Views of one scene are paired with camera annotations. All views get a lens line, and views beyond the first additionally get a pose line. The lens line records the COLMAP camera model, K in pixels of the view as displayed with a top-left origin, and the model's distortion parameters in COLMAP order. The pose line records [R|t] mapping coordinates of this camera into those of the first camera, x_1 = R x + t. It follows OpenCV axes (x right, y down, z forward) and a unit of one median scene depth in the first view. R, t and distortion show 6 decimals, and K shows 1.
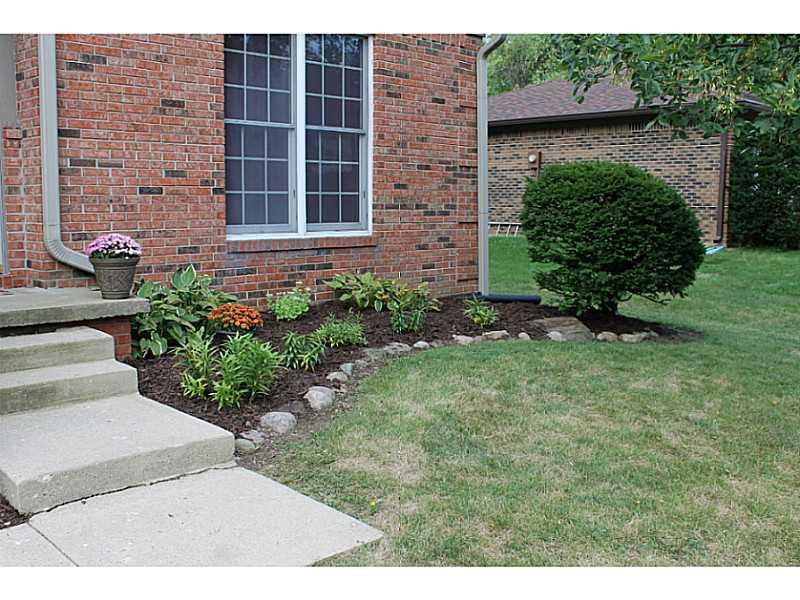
lens RADIAL K [[819.1, 0, 400.0], [0, 819.1, 300.0], [0, 0, 1]] dist [-0.098217, 0.000120]
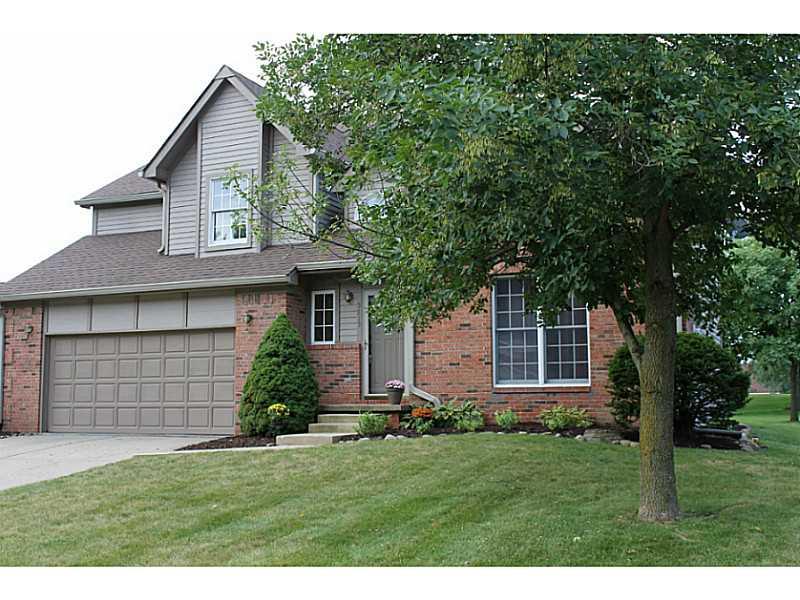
lens RADIAL K [[900.9, 0, 400.0], [0, 900.9, 300.0], [0, 0, 1]] dist [-0.054901, 0.001768]
pose [[0.369061, -0.110635, -0.922797, 1.680277], [-0.107051, 0.981221, -0.160453, 0.093535], [0.923220, 0.158003, 0.350287, -0.048793]]
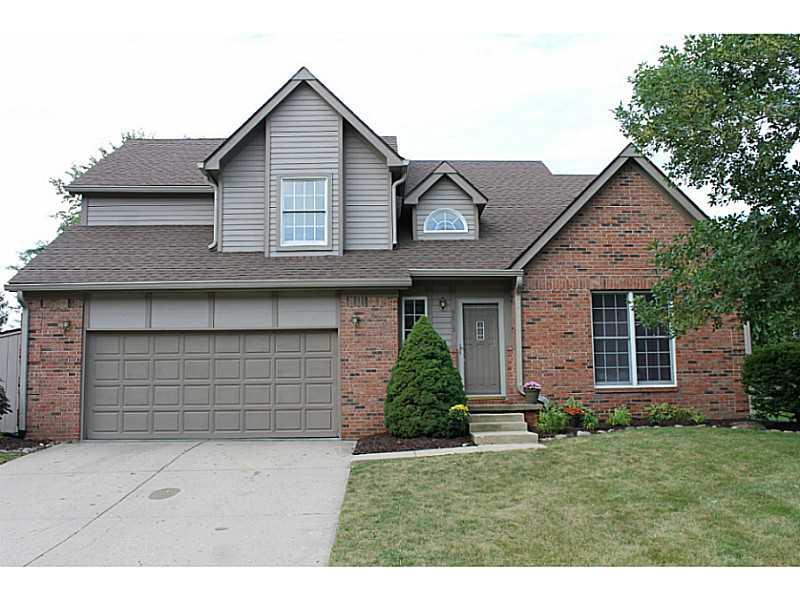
lens RADIAL K [[791.1, 0, 400.0], [0, 791.1, 300.0], [0, 0, 1]] dist [-0.140403, 0.152738]
pose [[0.721295, -0.104747, -0.684661, 0.882815], [-0.068322, 0.972917, -0.220825, 0.201004], [0.689250, 0.206057, 0.694604, -0.935789]]
